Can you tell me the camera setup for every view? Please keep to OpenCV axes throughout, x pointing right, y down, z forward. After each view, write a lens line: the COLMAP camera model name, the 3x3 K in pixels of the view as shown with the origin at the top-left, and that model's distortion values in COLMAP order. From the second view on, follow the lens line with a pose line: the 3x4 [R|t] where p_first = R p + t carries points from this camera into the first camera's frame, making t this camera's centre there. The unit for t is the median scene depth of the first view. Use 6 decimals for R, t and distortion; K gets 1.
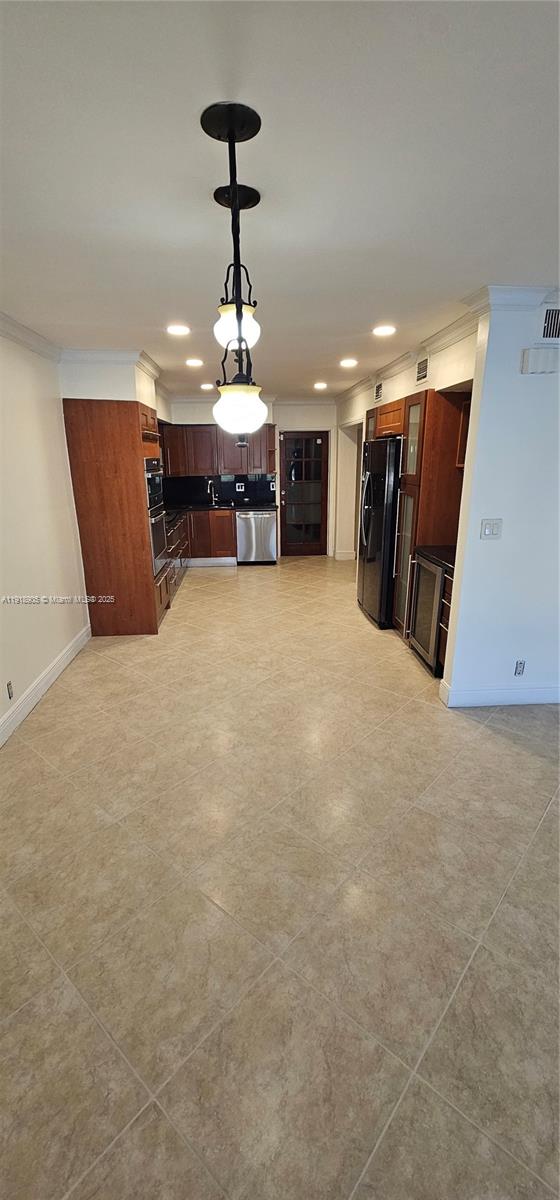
lens RADIAL K [[492.4, 0, 276.6], [0, 492.4, 604.0], [0, 0, 1]] dist [-0.000934, 0.000001]
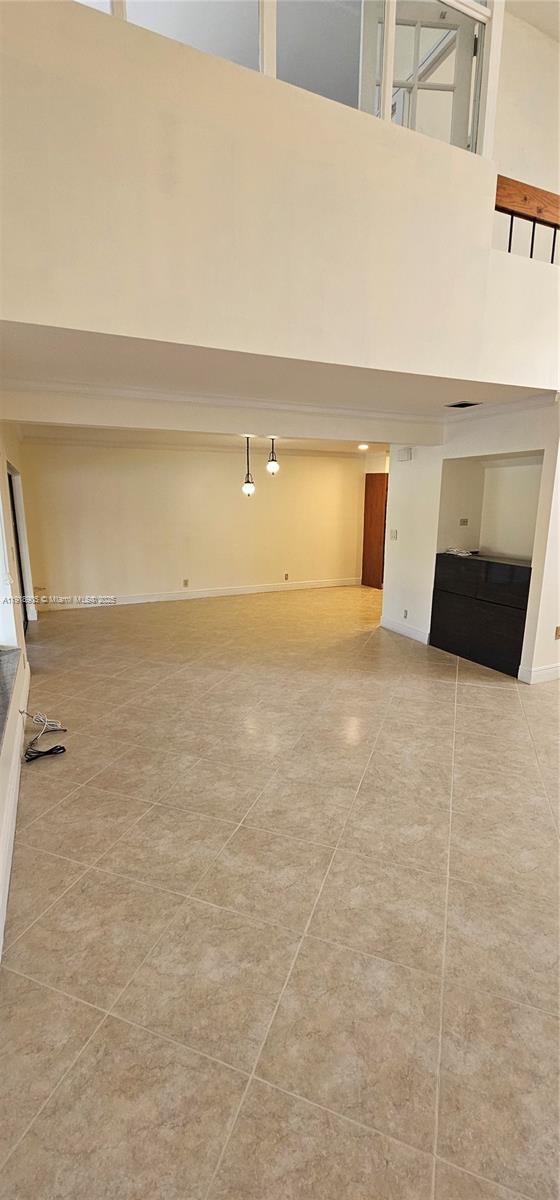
lens RADIAL K [[492.4, 0, 276.6], [0, 492.4, 604.0], [0, 0, 1]] dist [-0.000934, 0.000001]
pose [[0.355449, 0.201731, -0.912667, 1.438110], [-0.276975, 0.955310, 0.103285, 0.028579], [0.892715, 0.216074, 0.395438, -0.107153]]
